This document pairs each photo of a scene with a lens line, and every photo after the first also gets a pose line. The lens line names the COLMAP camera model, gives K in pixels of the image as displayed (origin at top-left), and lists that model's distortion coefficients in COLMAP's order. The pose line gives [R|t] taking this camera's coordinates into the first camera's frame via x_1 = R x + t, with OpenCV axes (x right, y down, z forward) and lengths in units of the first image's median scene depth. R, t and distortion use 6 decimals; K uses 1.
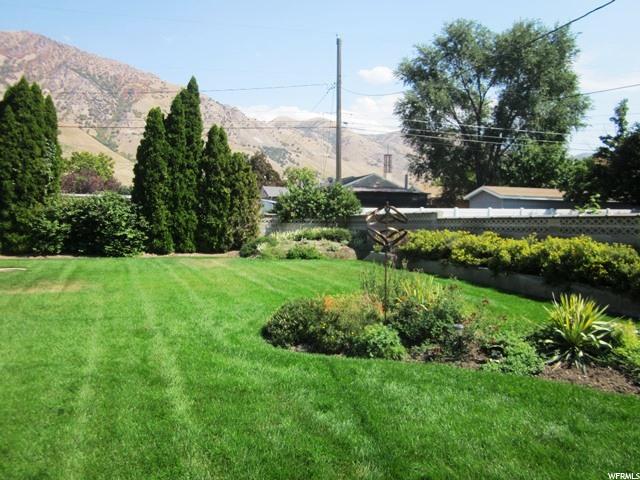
lens RADIAL K [[534.0, 0, 320.4], [0, 534.0, 240.5], [0, 0, 1]] dist [-0.023910, -0.004508]
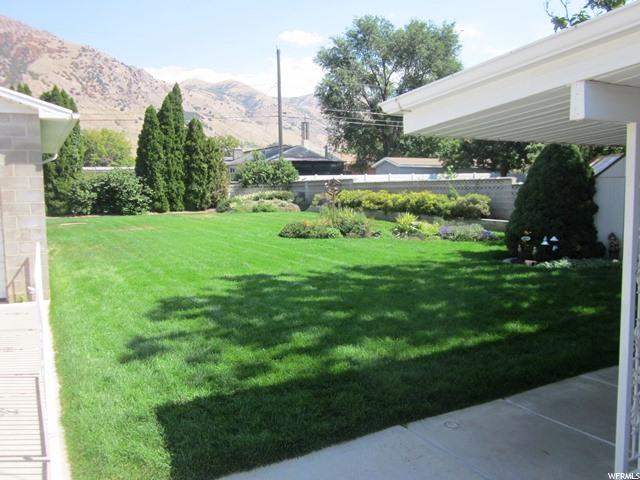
lens RADIAL K [[534.0, 0, 317.5], [0, 534.0, 239.3], [0, 0, 1]] dist [-0.023910, -0.004508]
pose [[0.988294, -0.036894, 0.148033, -0.086573], [0.027323, 0.997434, 0.066174, 0.012135], [-0.150095, -0.061355, 0.986766, -0.383433]]
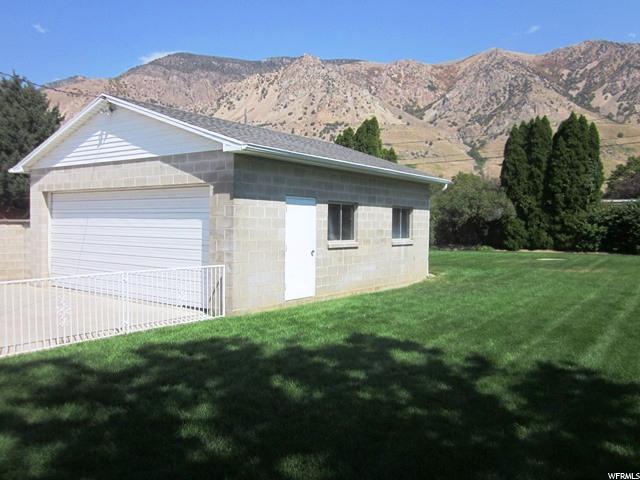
lens RADIAL K [[534.0, 0, 317.0], [0, 534.0, 239.7], [0, 0, 1]] dist [-0.023910, -0.004508]
pose [[0.561527, 0.019679, -0.827224, 0.128286], [-0.029310, 0.999563, 0.003883, 0.010761], [0.826939, 0.022065, 0.561858, -0.183933]]
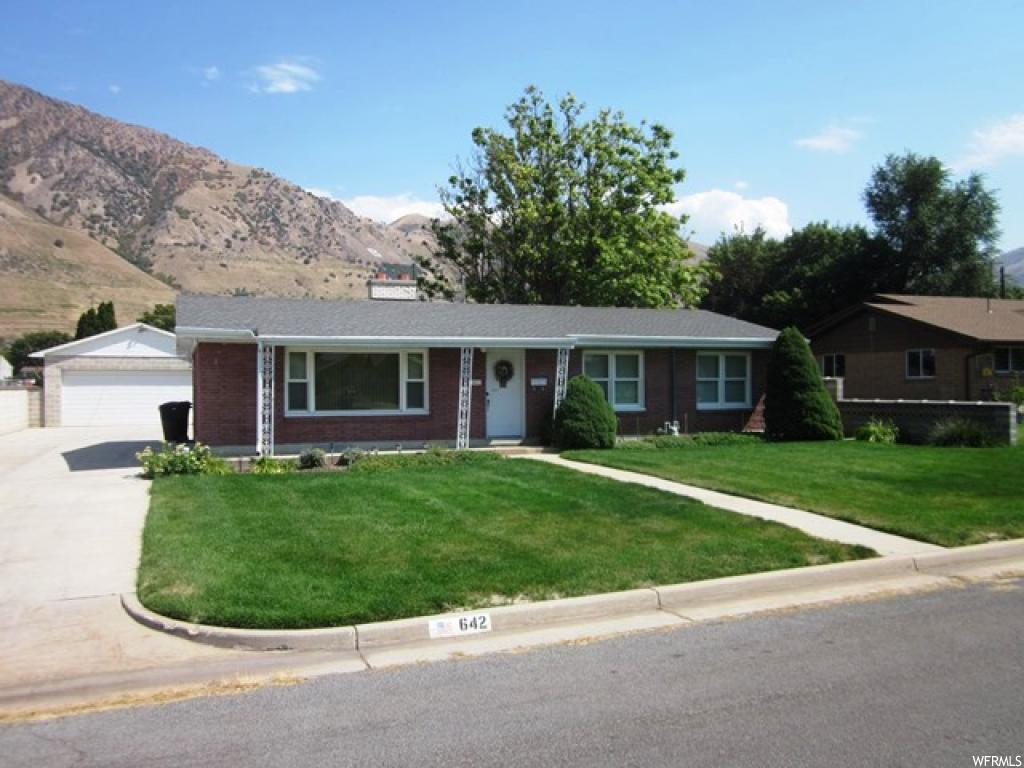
lens RADIAL K [[854.4, 0, 507.5], [0, 854.4, 388.1], [0, 0, 1]] dist [-0.023910, -0.004508]
pose [[0.999260, -0.012326, 0.036444, 0.223349], [0.013225, 0.999612, -0.024527, 0.048585], [-0.036127, 0.024991, 0.999035, -1.532839]]
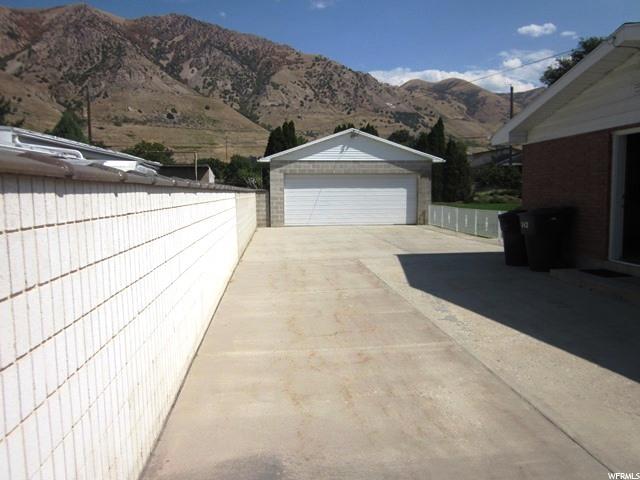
lens RADIAL K [[534.0, 0, 321.3], [0, 534.0, 238.0], [0, 0, 1]] dist [-0.023910, -0.004508]
pose [[0.970935, 0.006773, -0.239246, -0.168304], [0.007449, 0.998260, 0.058489, 0.033360], [0.239226, -0.058571, 0.969196, -1.016248]]
